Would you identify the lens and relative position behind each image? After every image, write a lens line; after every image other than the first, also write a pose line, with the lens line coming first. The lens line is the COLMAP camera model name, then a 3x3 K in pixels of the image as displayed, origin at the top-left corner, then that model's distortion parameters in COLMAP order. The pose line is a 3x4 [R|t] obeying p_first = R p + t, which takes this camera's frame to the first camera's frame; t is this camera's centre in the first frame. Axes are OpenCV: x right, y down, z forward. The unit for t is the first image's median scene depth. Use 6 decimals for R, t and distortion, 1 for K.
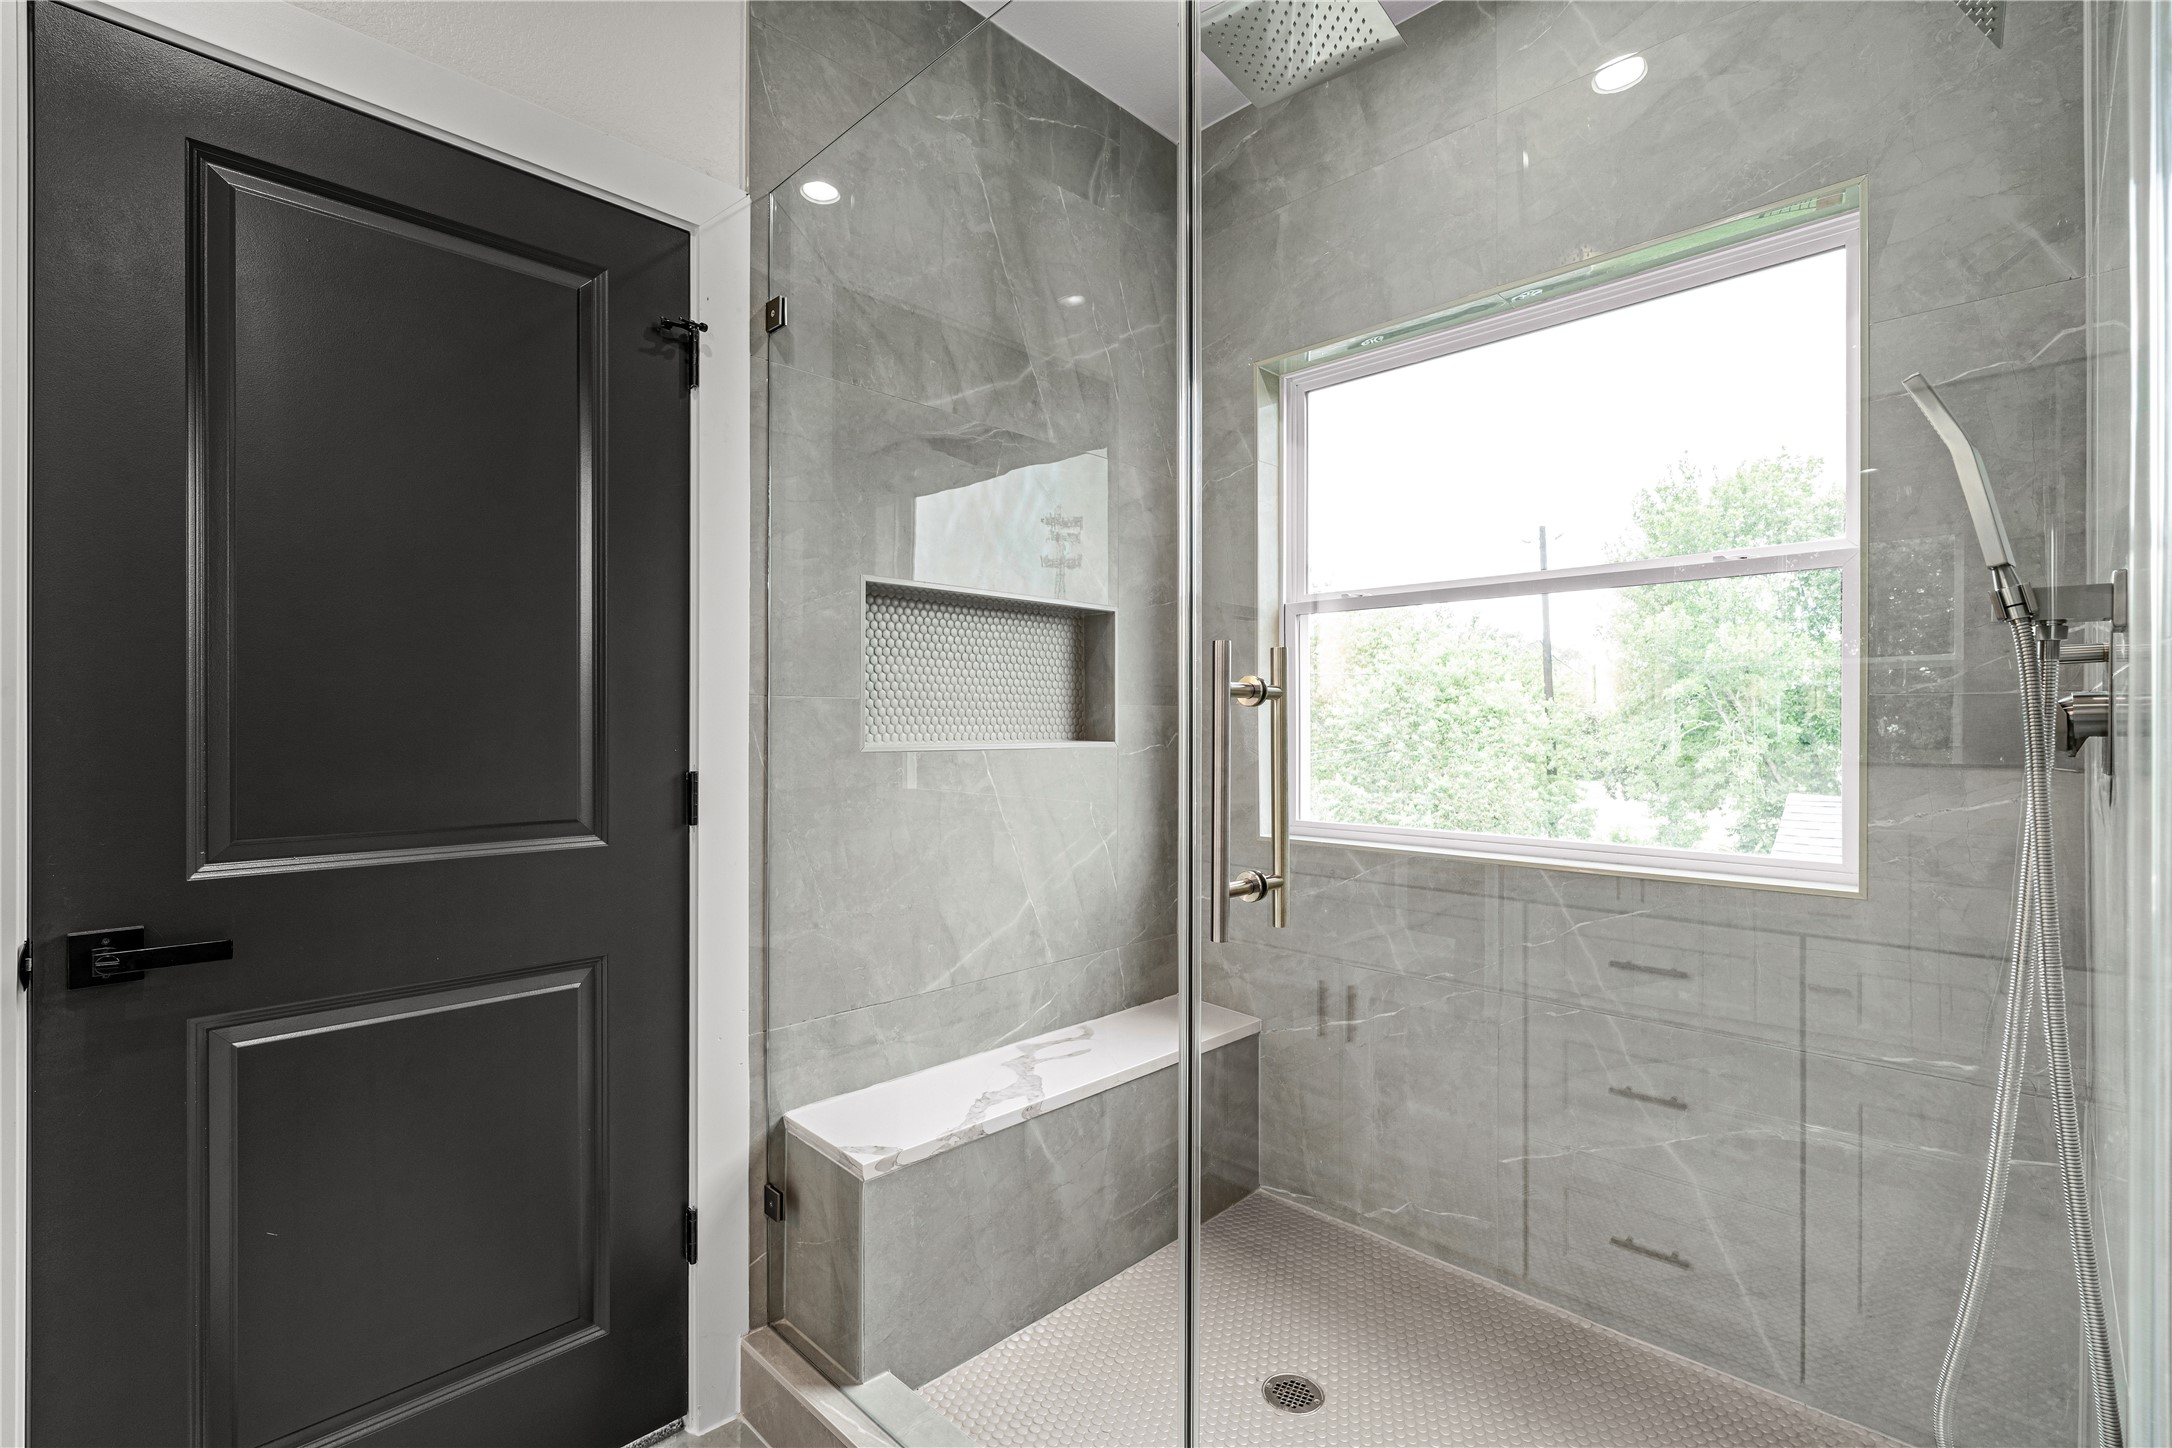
lens RADIAL K [[980.5, 0, 1085.1], [0, 980.5, 717.1], [0, 0, 1]] dist [-0.010271, 0.003705]
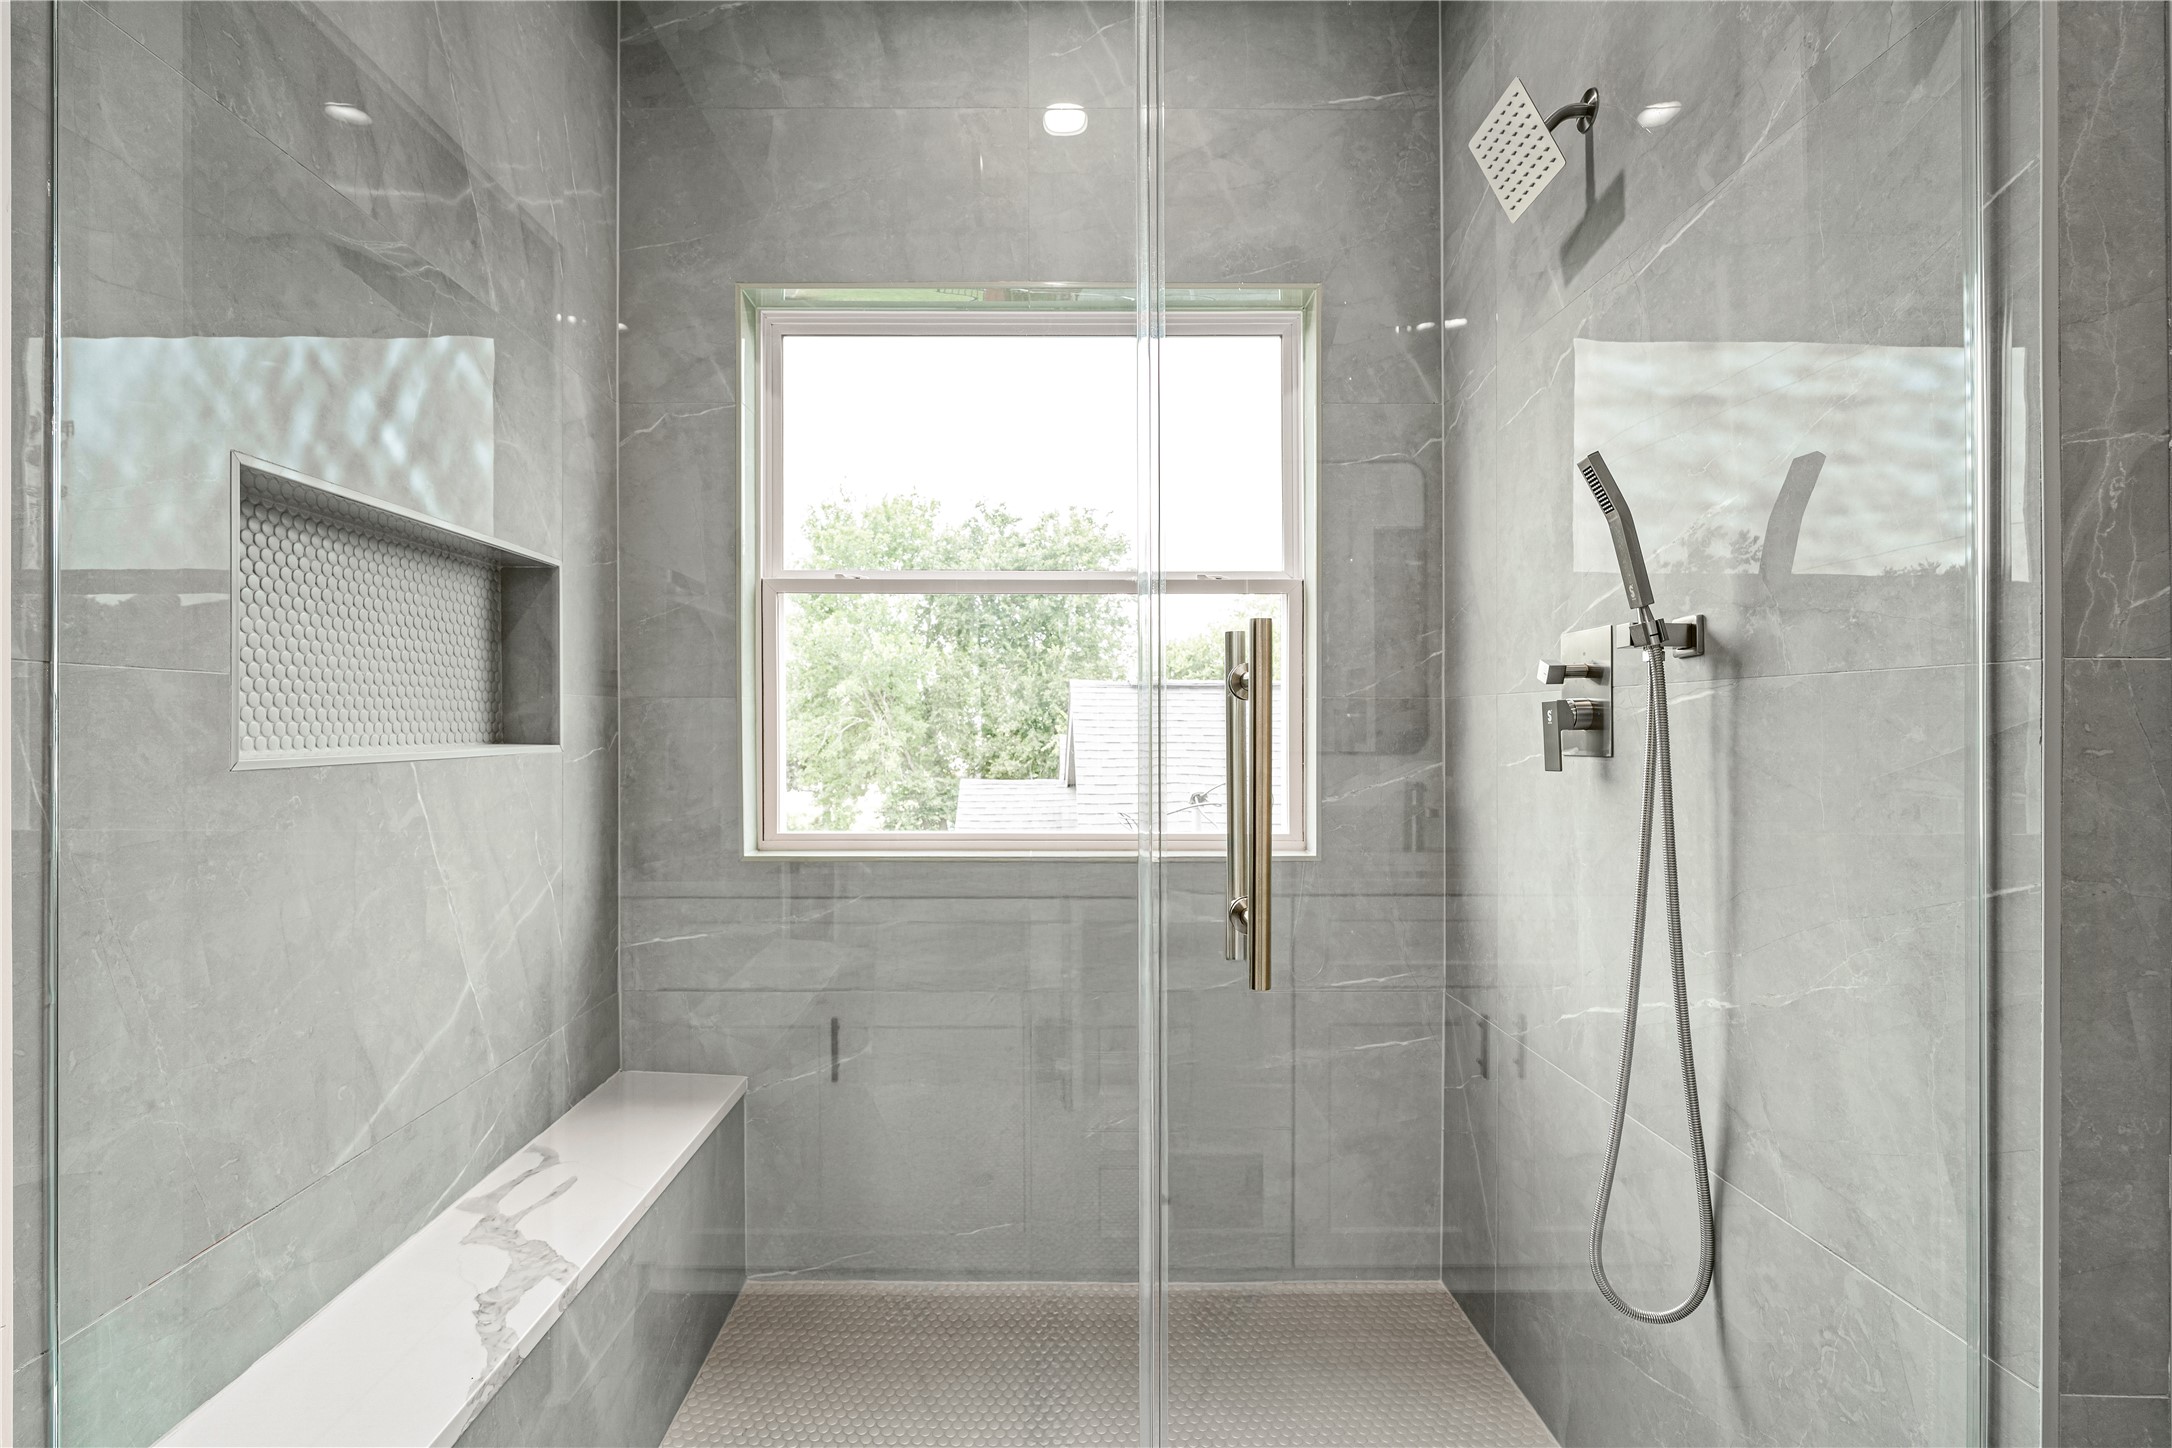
lens RADIAL K [[999.5, 0, 1082.1], [0, 999.5, 715.2], [0, 0, 1]] dist [-0.006401, 0.001810]
pose [[0.713136, 0.004364, 0.701012, -0.244740], [-0.005805, 0.999983, -0.000320, 0.001339], [-0.701002, -0.003841, 0.713149, 0.228338]]
